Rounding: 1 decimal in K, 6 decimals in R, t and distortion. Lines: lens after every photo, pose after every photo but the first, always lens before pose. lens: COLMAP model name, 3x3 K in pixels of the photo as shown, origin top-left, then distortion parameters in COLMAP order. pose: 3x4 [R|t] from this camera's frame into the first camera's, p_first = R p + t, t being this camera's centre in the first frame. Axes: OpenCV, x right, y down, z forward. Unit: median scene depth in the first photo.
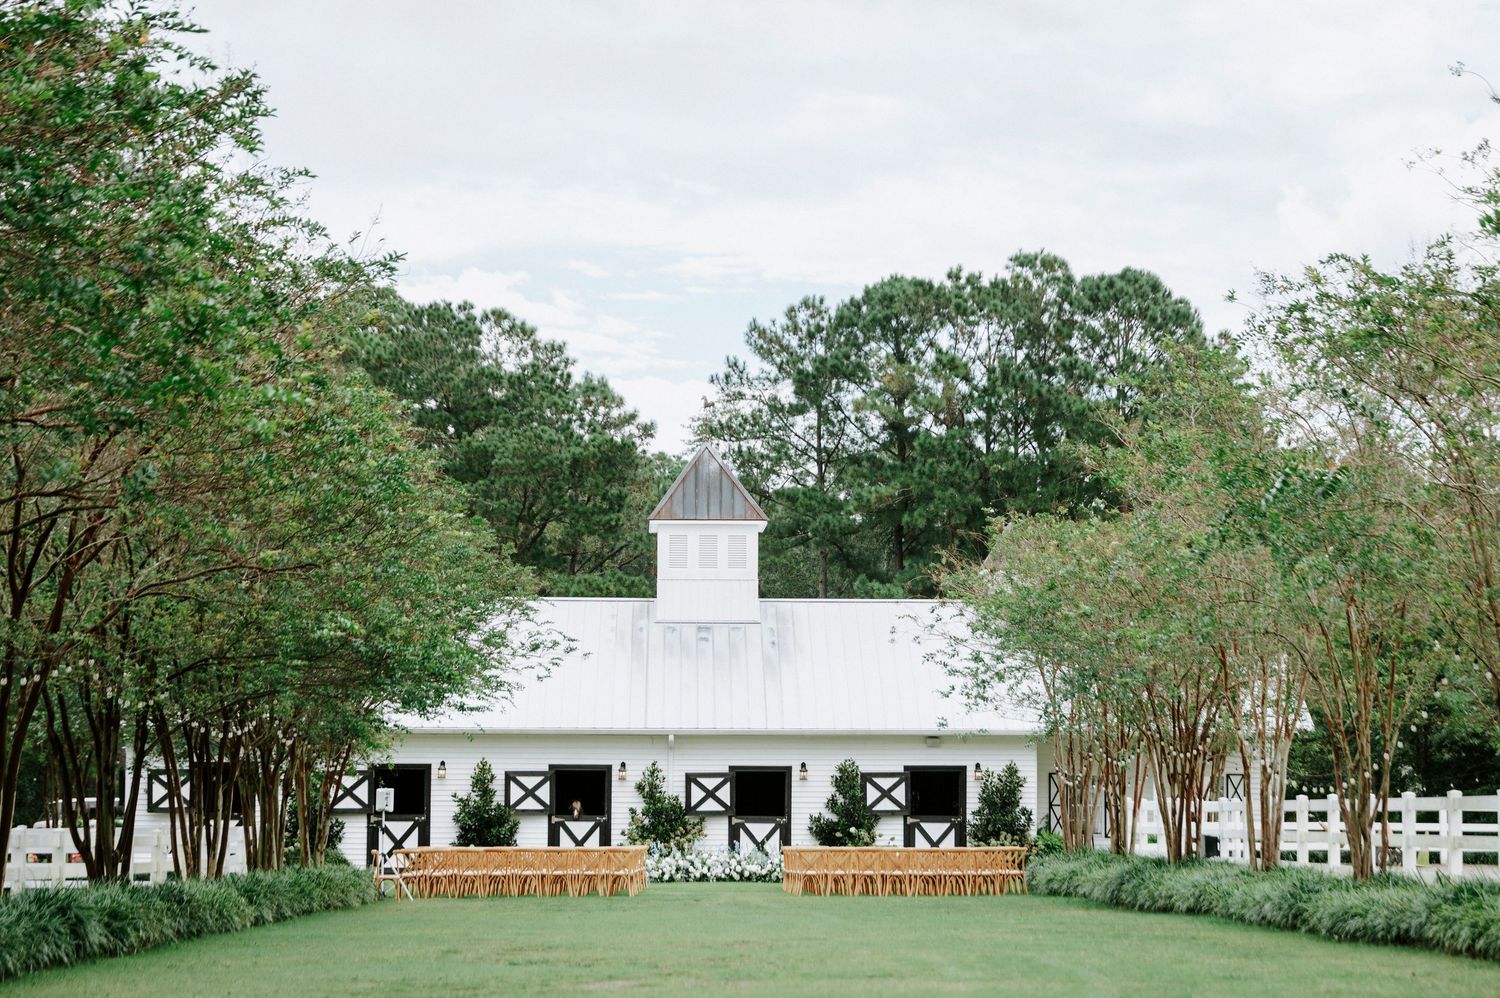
lens RADIAL K [[3309.2, 0, 750.0], [0, 3309.2, 499.0], [0, 0, 1]] dist [0.016292, -0.048238]
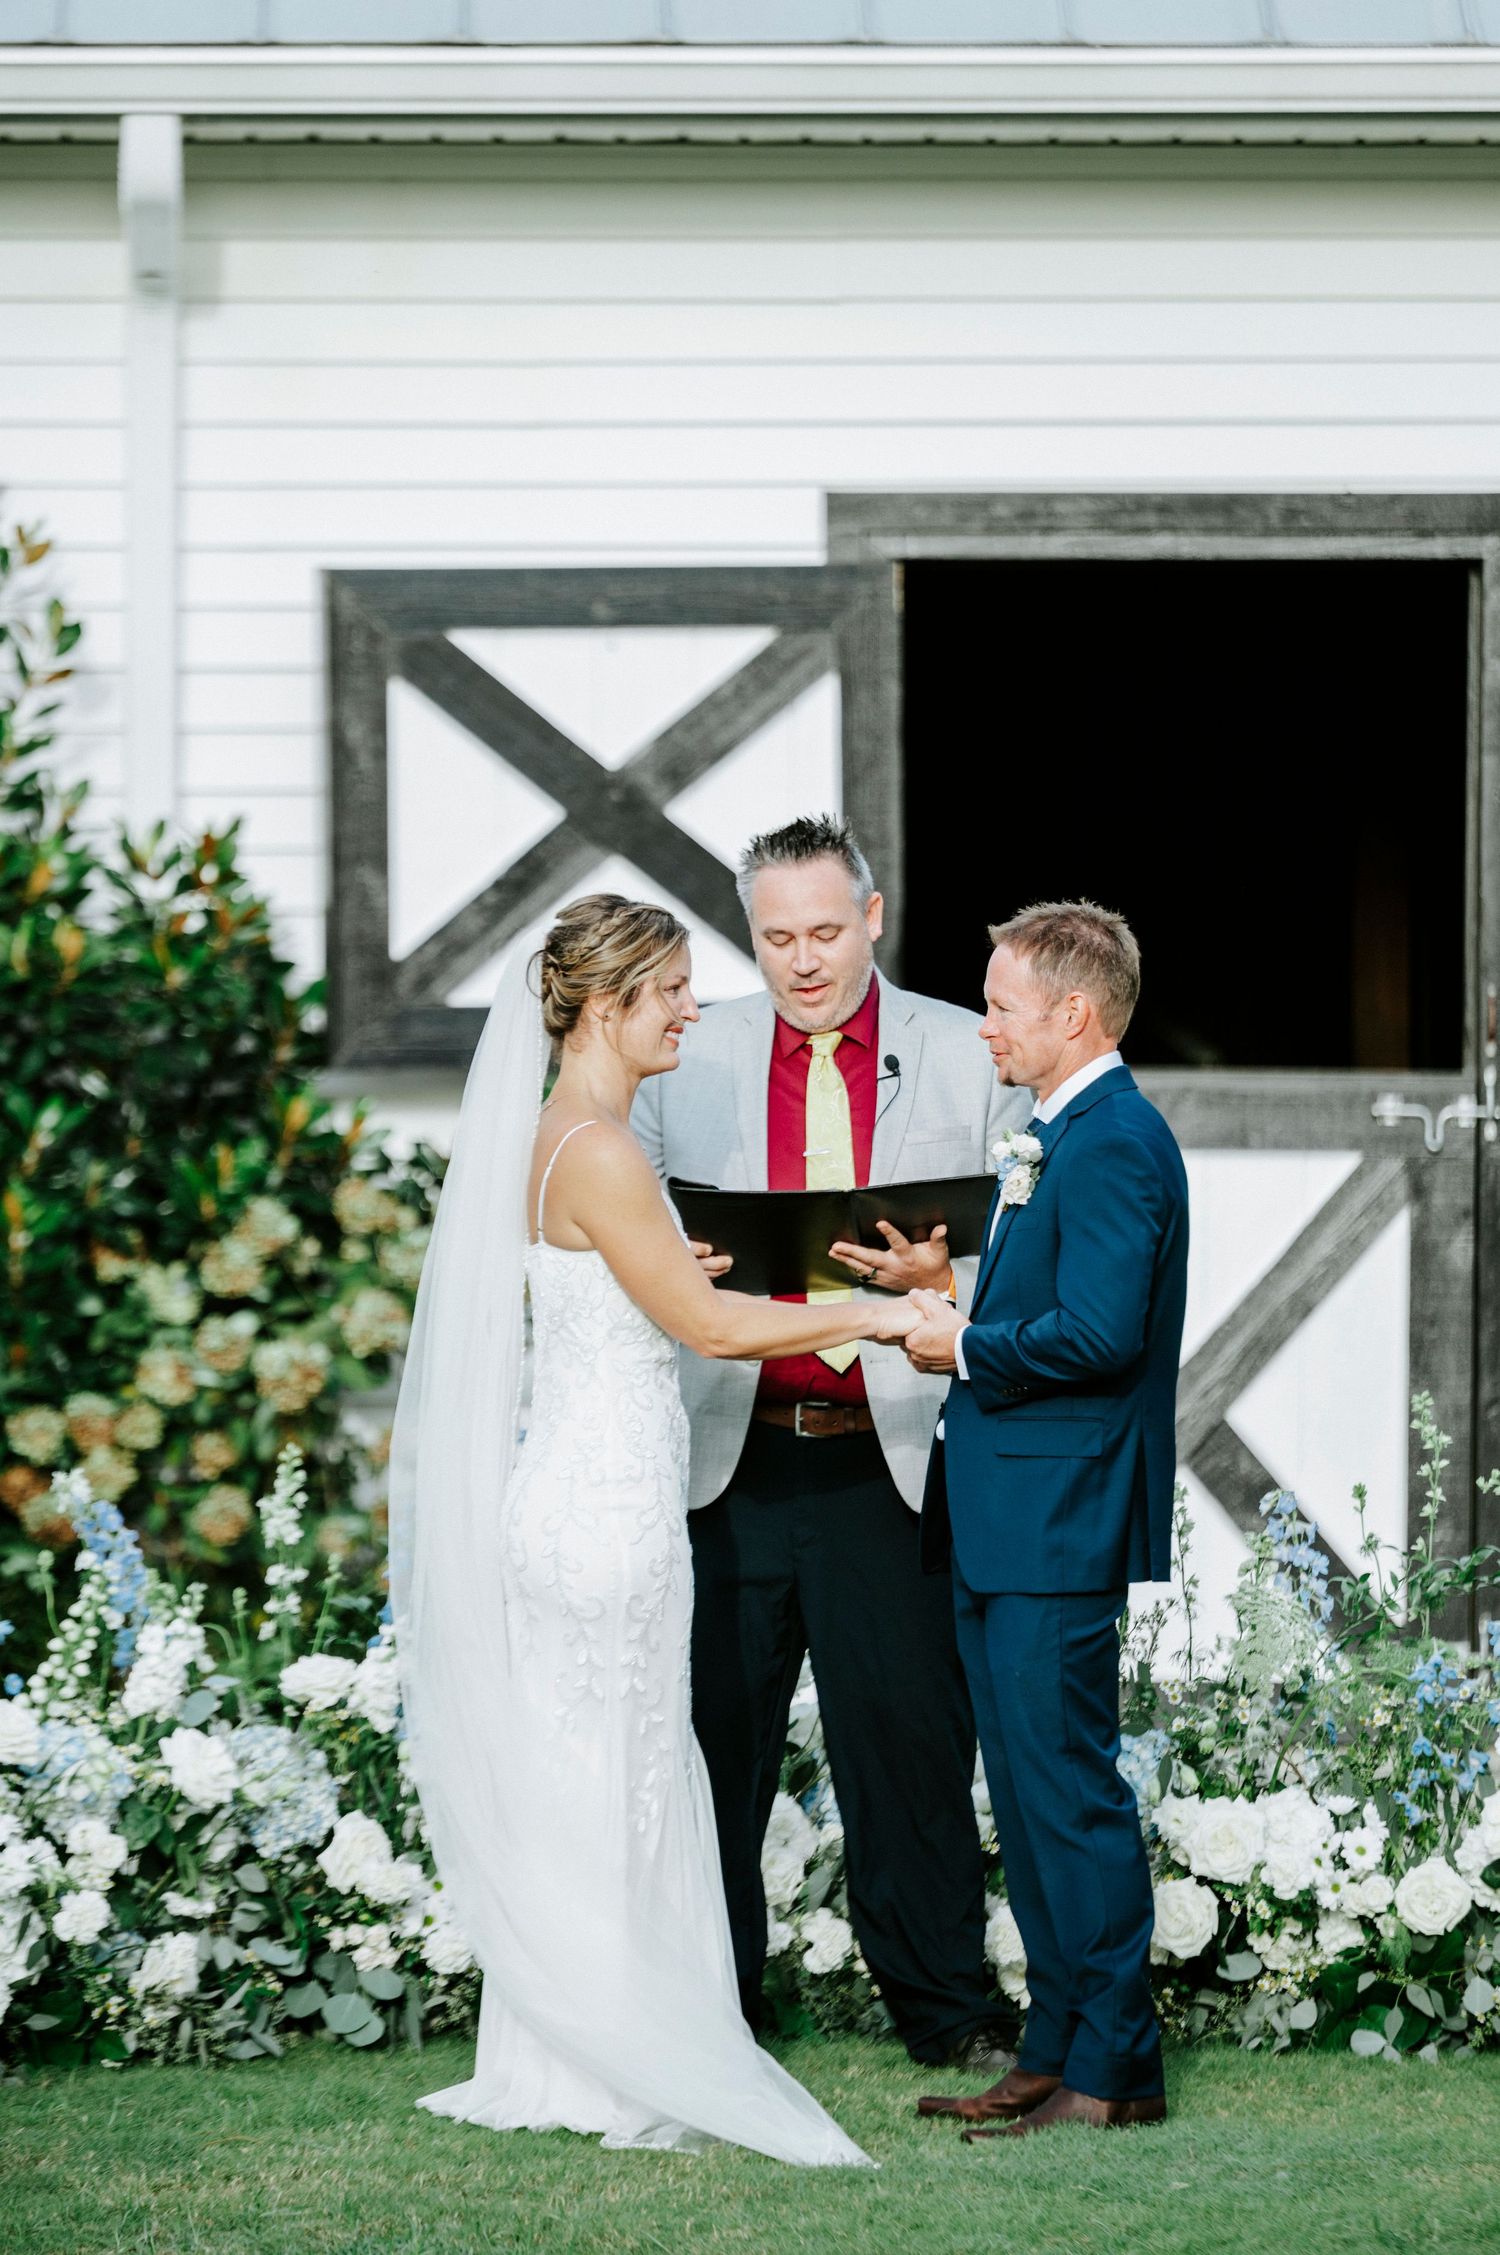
lens RADIAL K [[11608.0, 0, 750.0], [0, 11608.0, 1127.5], [0, 0, 1]] dist [-0.024046, -8.409698]
pose [[0.999983, -0.003442, 0.004630, -0.009818], [0.002955, 0.994843, 0.101388, 0.066561], [-0.004955, -0.101372, 0.994836, 0.698056]]
